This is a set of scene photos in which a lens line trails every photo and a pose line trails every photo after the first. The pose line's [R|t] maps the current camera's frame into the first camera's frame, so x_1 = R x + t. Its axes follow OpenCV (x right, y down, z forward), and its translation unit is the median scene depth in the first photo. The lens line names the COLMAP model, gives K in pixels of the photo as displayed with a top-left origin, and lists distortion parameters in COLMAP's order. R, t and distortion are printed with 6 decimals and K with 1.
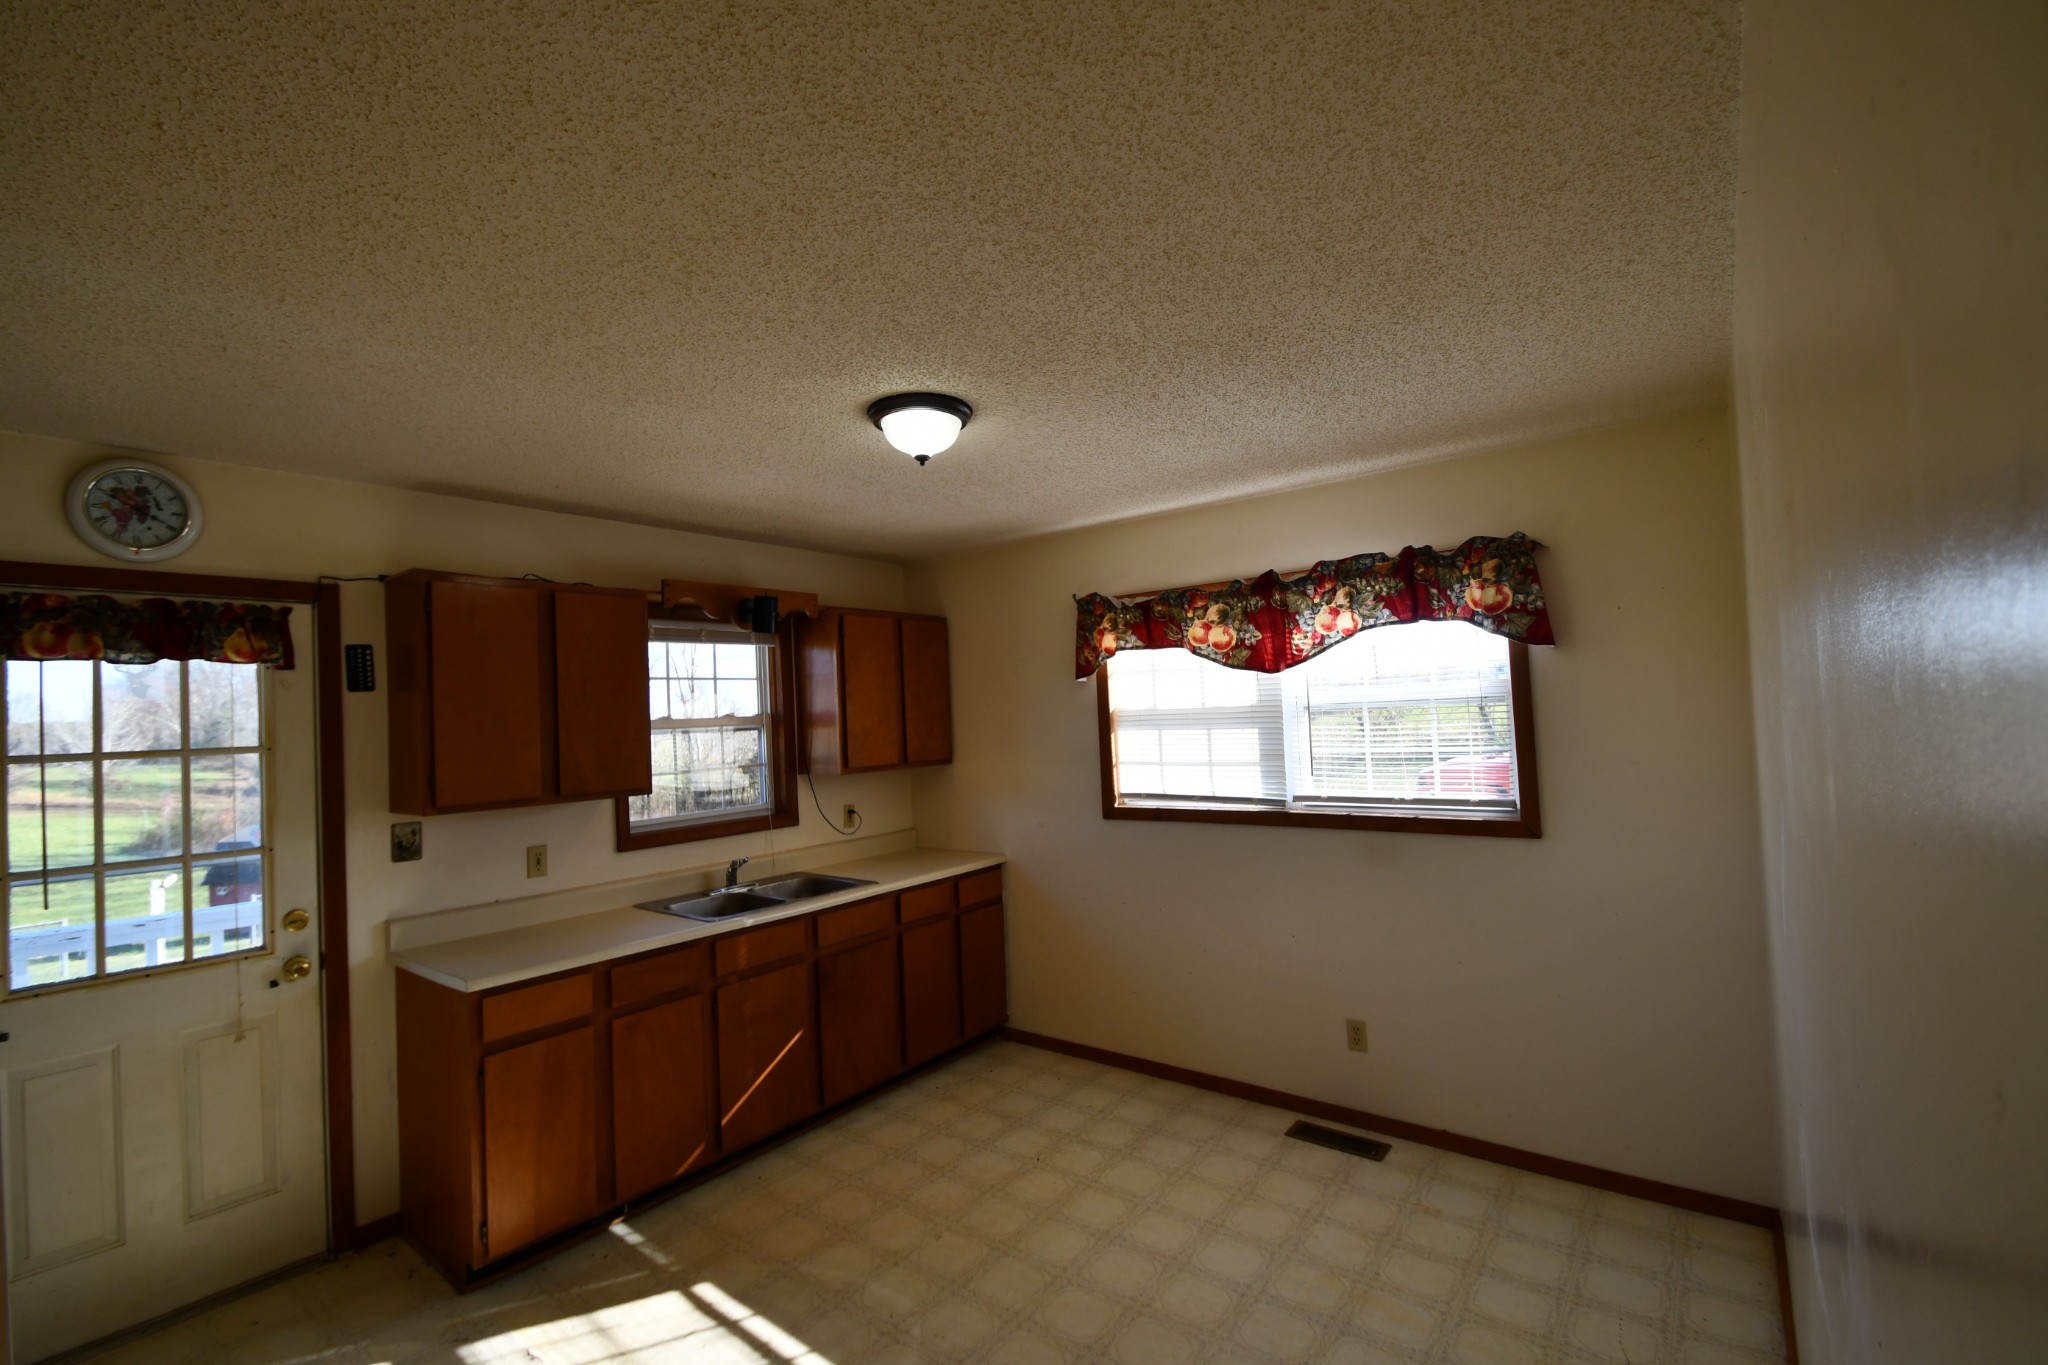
lens RADIAL K [[890.9, 0, 995.5], [0, 890.9, 694.3], [0, 0, 1]] dist [0.011046, -0.015754]
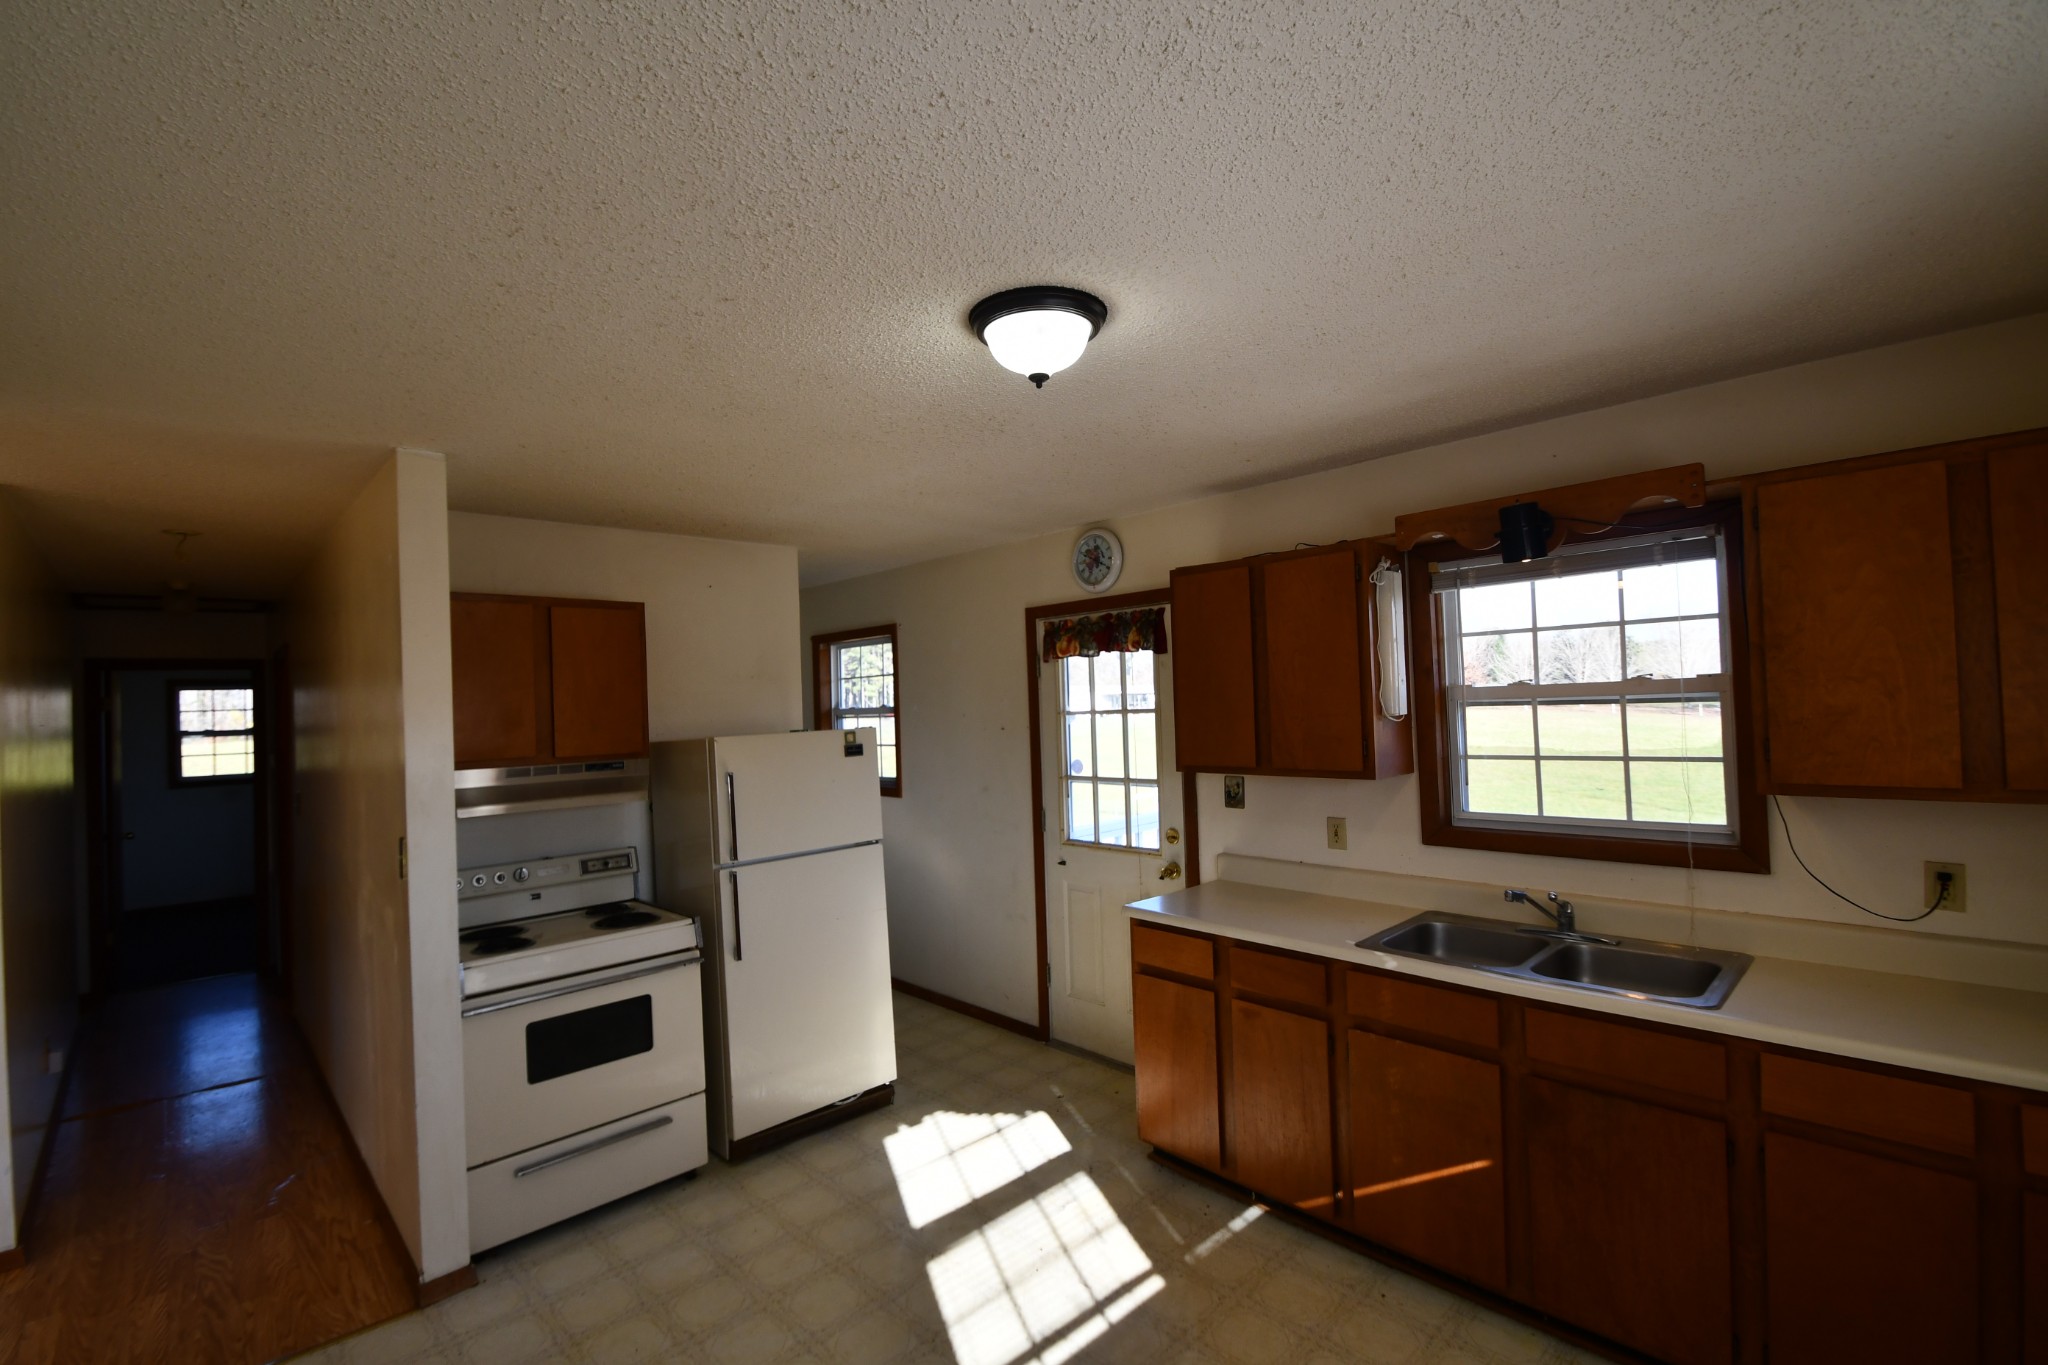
lens RADIAL K [[890.9, 0, 995.5], [0, 890.9, 694.3], [0, 0, 1]] dist [0.011046, -0.015754]
pose [[-0.143460, 0.030047, -0.989200, 0.578860], [0.059591, 0.997988, 0.021672, -0.009459], [0.987860, -0.055839, -0.144962, 0.897672]]
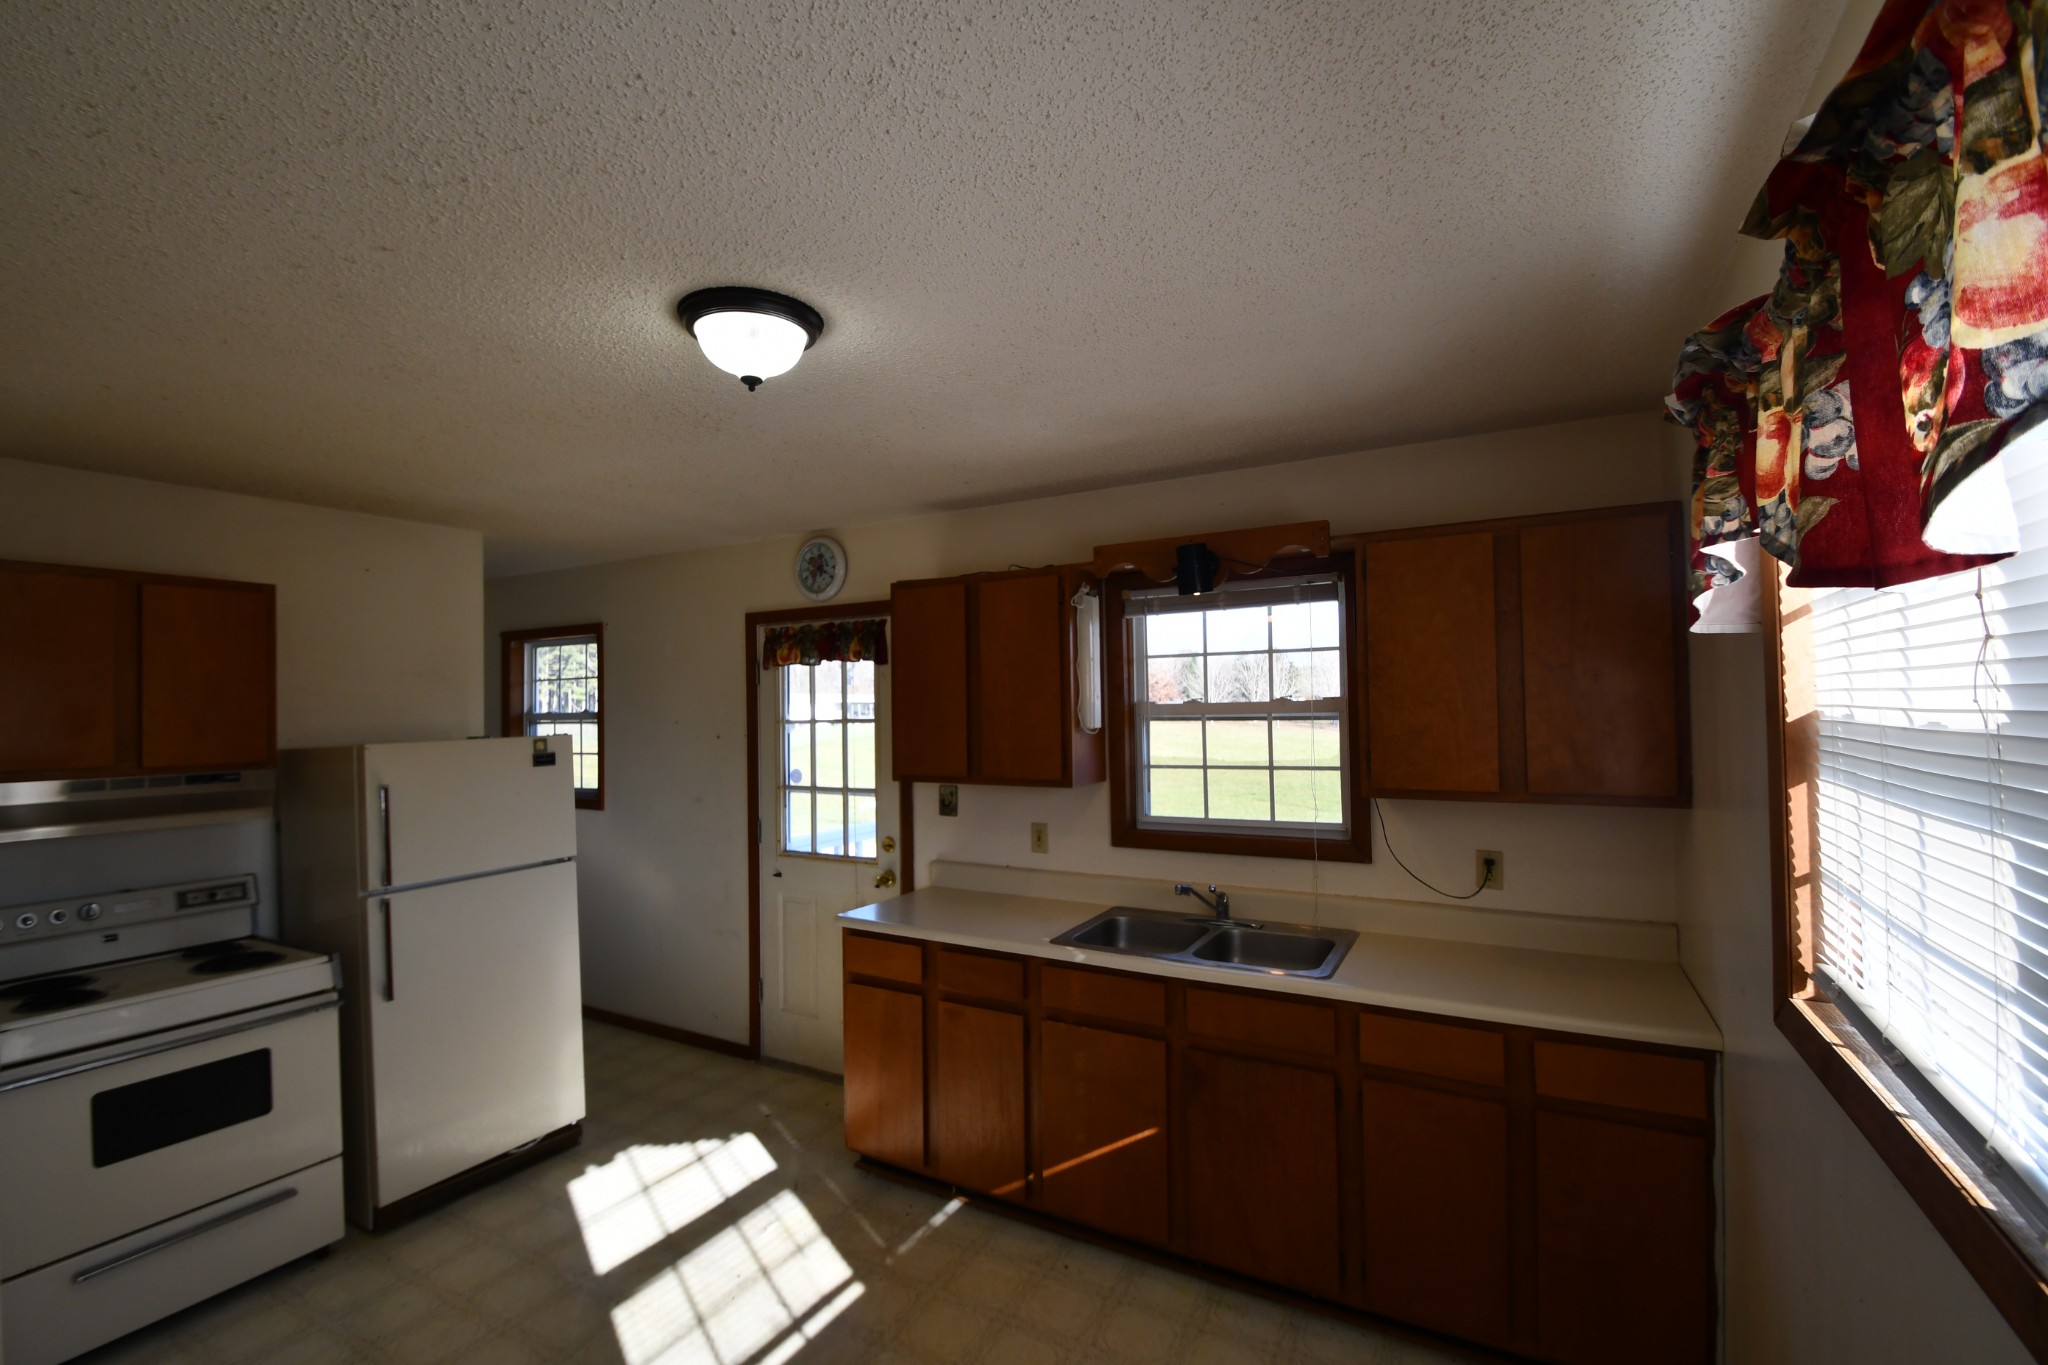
lens RADIAL K [[890.9, 0, 995.5], [0, 890.9, 694.3], [0, 0, 1]] dist [0.011046, -0.015754]
pose [[0.151639, 0.020399, -0.988225, 0.586290], [0.030622, 0.999210, 0.025325, -0.010346], [0.987961, -0.034102, 0.150895, 0.917048]]
